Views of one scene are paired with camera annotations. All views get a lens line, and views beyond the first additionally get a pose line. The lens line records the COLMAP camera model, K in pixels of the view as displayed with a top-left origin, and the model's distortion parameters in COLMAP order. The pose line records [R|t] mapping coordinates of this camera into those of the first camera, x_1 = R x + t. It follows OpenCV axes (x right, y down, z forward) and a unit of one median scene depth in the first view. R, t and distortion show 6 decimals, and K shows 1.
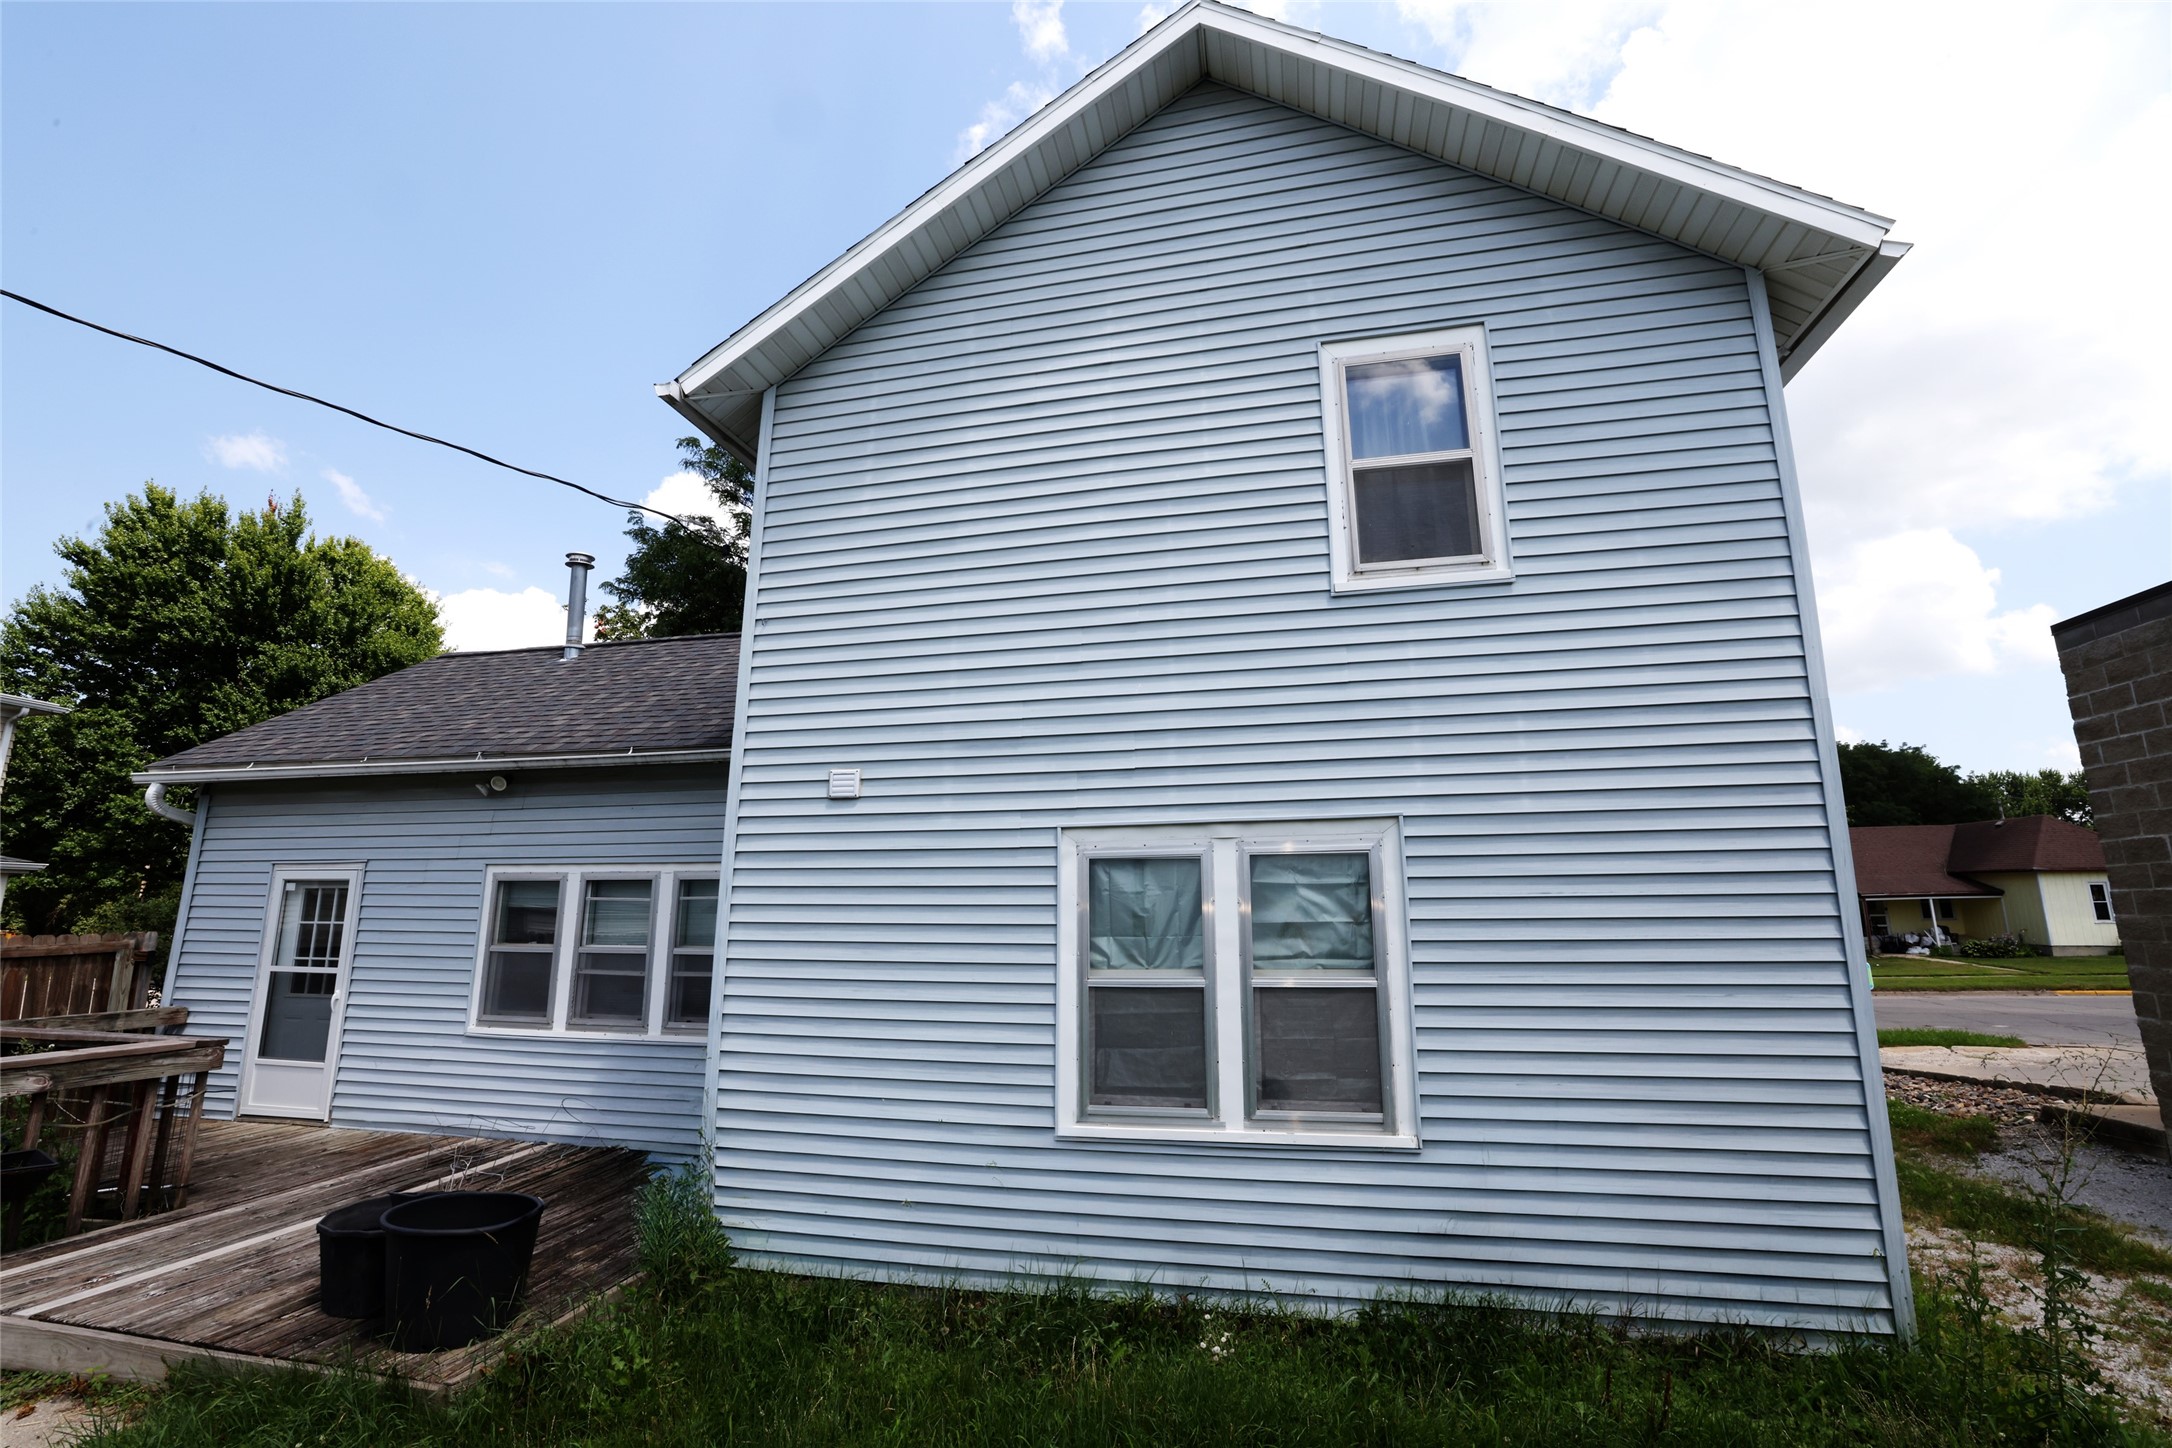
lens RADIAL K [[931.2, 0, 1089.1], [0, 931.2, 721.2], [0, 0, 1]] dist [-0.016565, -0.000085]
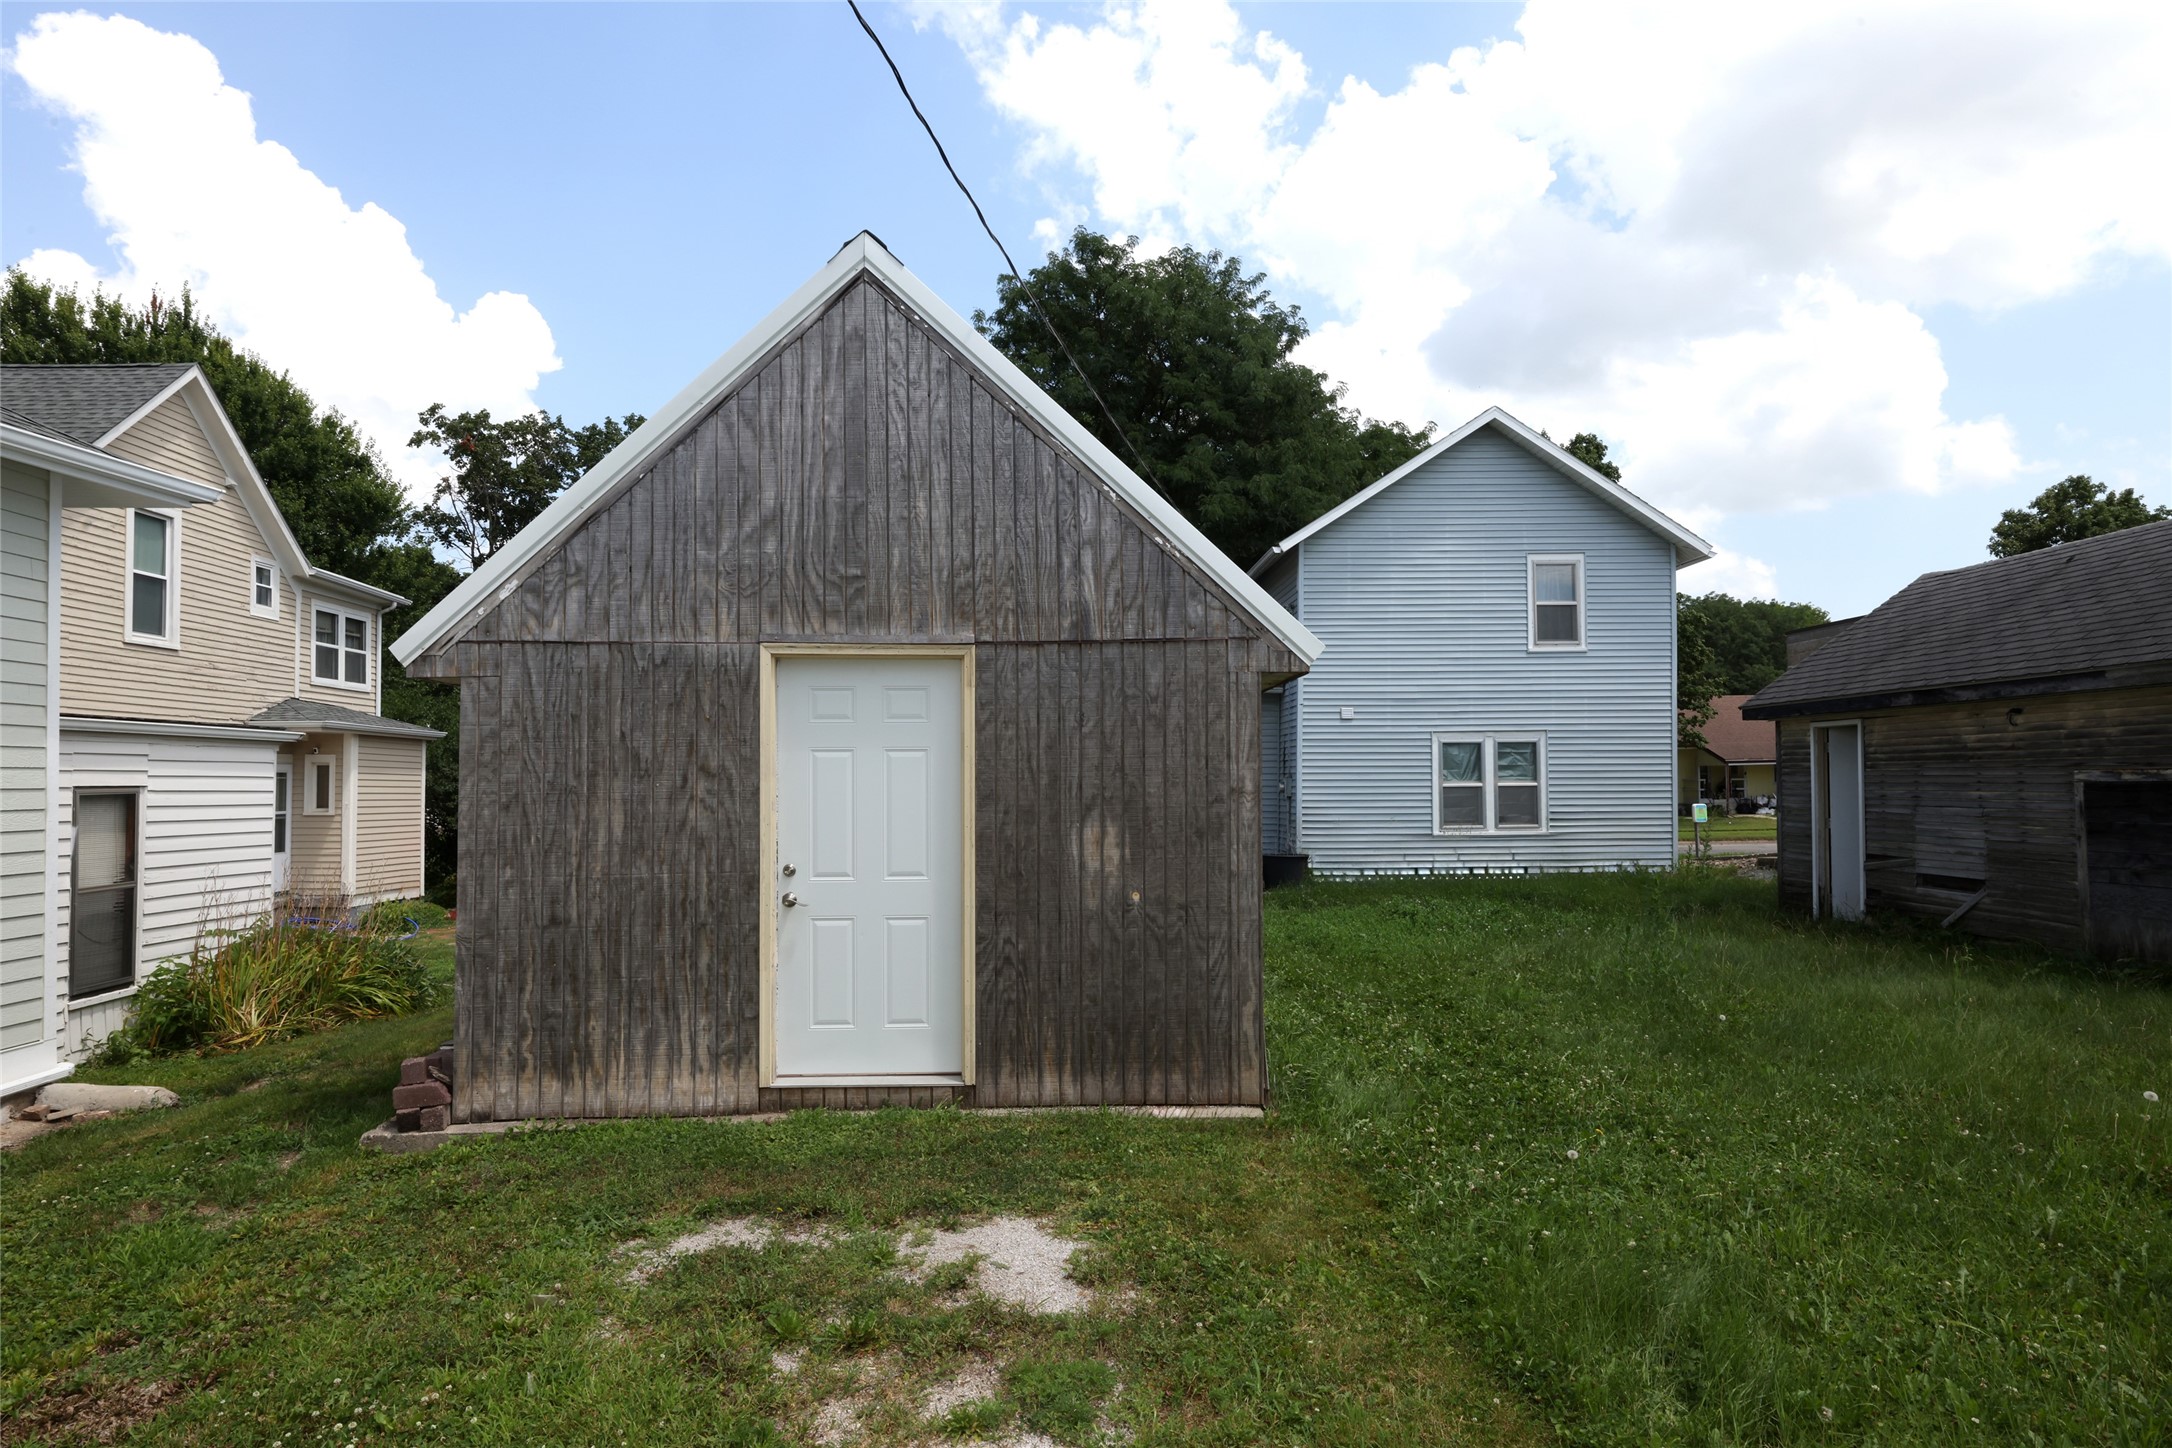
lens RADIAL K [[1374.8, 0, 1082.0], [0, 1374.8, 730.3], [0, 0, 1]] dist [-0.004140, -0.000642]
pose [[0.971918, 0.007572, 0.235196, -2.063544], [-0.046139, 0.986214, 0.158914, -0.508669], [-0.230750, -0.165303, 0.958869, -2.770395]]
